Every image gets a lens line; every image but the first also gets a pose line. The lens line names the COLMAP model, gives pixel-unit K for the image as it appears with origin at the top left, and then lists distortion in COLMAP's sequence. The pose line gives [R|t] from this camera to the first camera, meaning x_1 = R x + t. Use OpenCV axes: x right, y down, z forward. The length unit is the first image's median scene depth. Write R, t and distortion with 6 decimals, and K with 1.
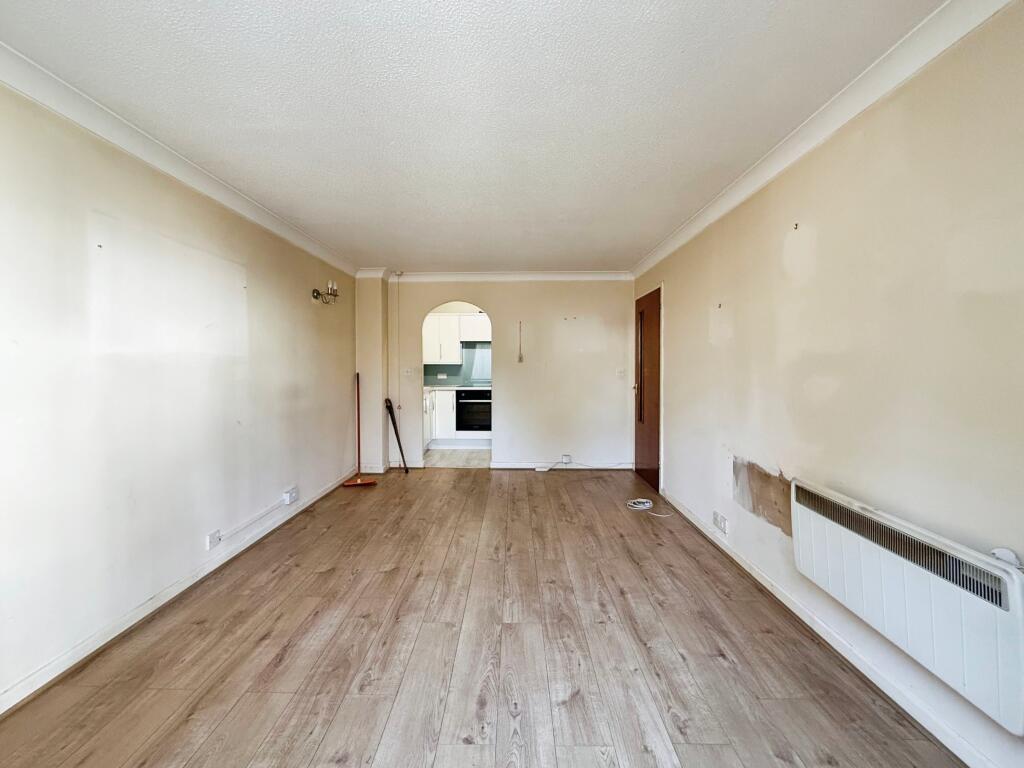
lens RADIAL K [[414.9, 0, 511.7], [0, 414.9, 362.4], [0, 0, 1]] dist [-0.002616, -0.000190]
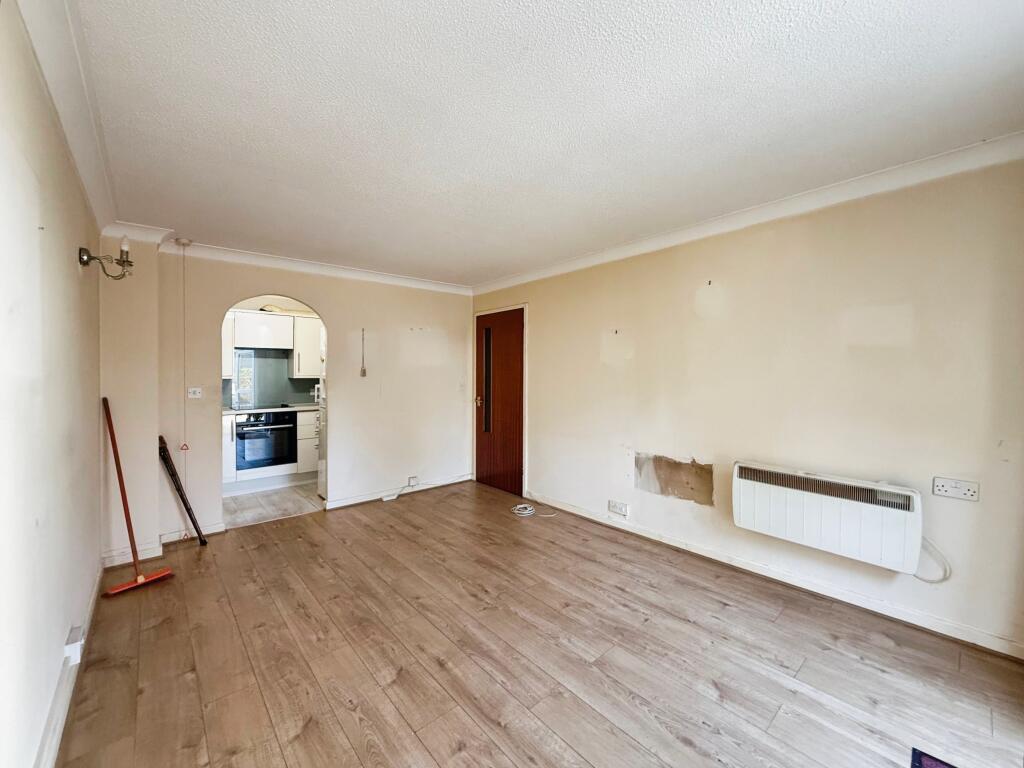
lens RADIAL K [[411.7, 0, 509.2], [0, 411.7, 370.2], [0, 0, 1]] dist [-0.001290, 0.000018]
pose [[0.744425, 0.001085, 0.667705, -0.568741], [-0.000685, 0.999999, -0.000861, -0.023104], [-0.667706, 0.000183, 0.744425, 0.315119]]
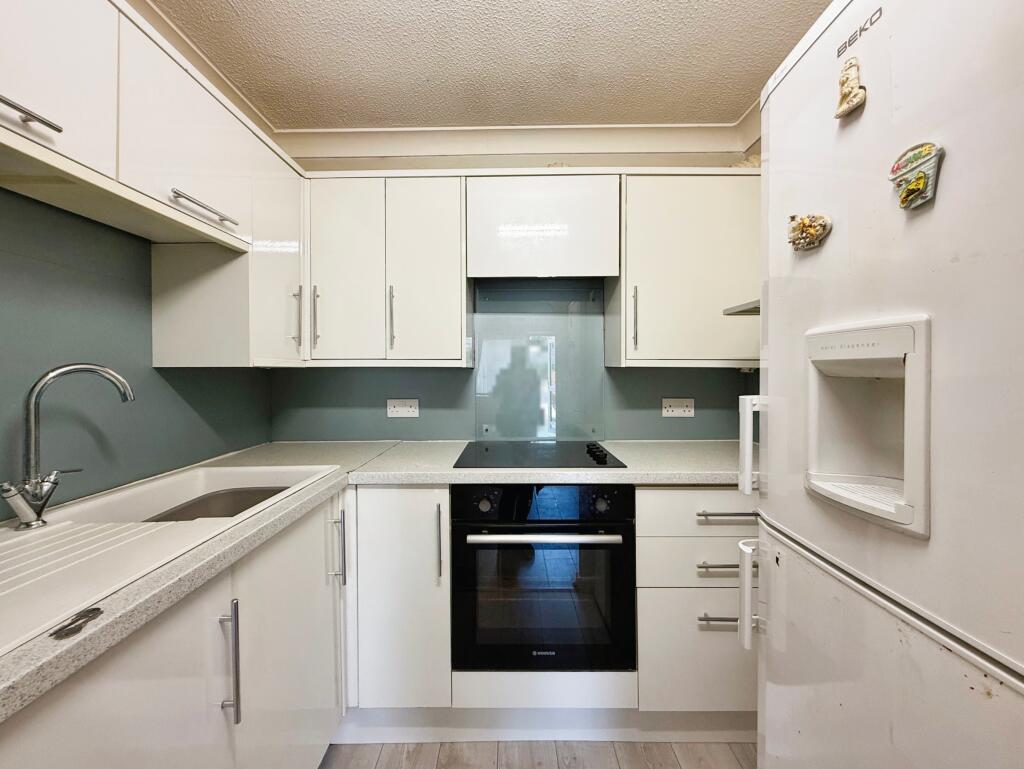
lens RADIAL K [[411.7, 0, 509.2], [0, 411.7, 370.7], [0, 0, 1]] dist [-0.001290, 0.000018]
pose [[0.999909, -0.004799, 0.012634, -0.232041], [0.004657, 0.999926, 0.011269, 0.008513], [-0.012688, -0.011209, 0.999857, 1.713830]]
